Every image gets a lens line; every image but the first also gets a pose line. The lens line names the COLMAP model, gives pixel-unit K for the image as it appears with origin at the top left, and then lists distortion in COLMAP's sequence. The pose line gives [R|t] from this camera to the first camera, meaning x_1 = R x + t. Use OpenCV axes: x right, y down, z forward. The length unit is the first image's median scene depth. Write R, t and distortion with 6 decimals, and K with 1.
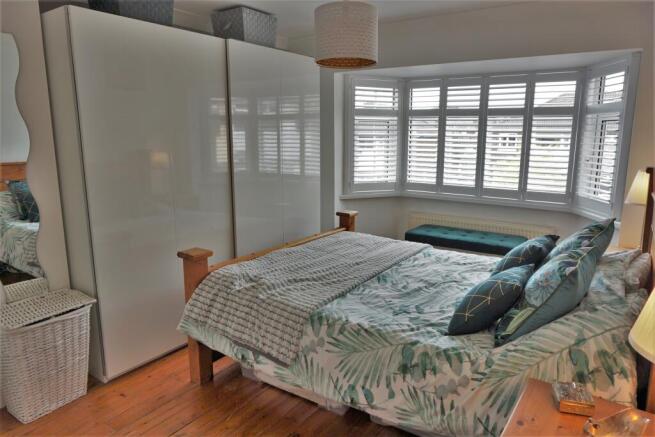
lens RADIAL K [[444.8, 0, 324.5], [0, 444.8, 214.6], [0, 0, 1]] dist [-0.040847, 0.030165]
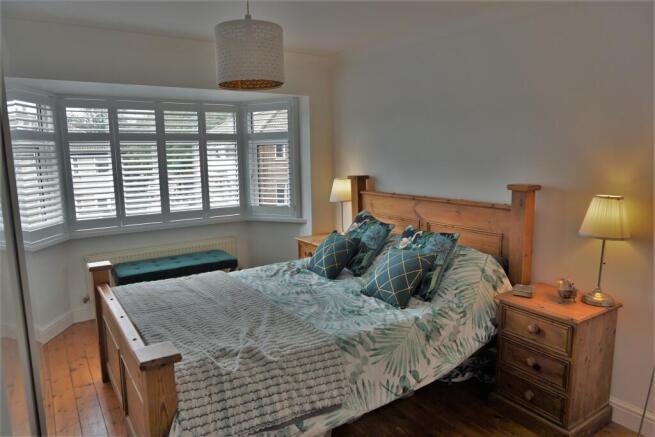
lens RADIAL K [[444.8, 0, 323.8], [0, 444.8, 223.3], [0, 0, 1]] dist [-0.040847, 0.030165]
pose [[0.365616, -0.155264, 0.917724, -0.659190], [0.188963, 0.977837, 0.090152, -0.093228], [-0.911382, 0.140455, 0.386852, 0.455832]]
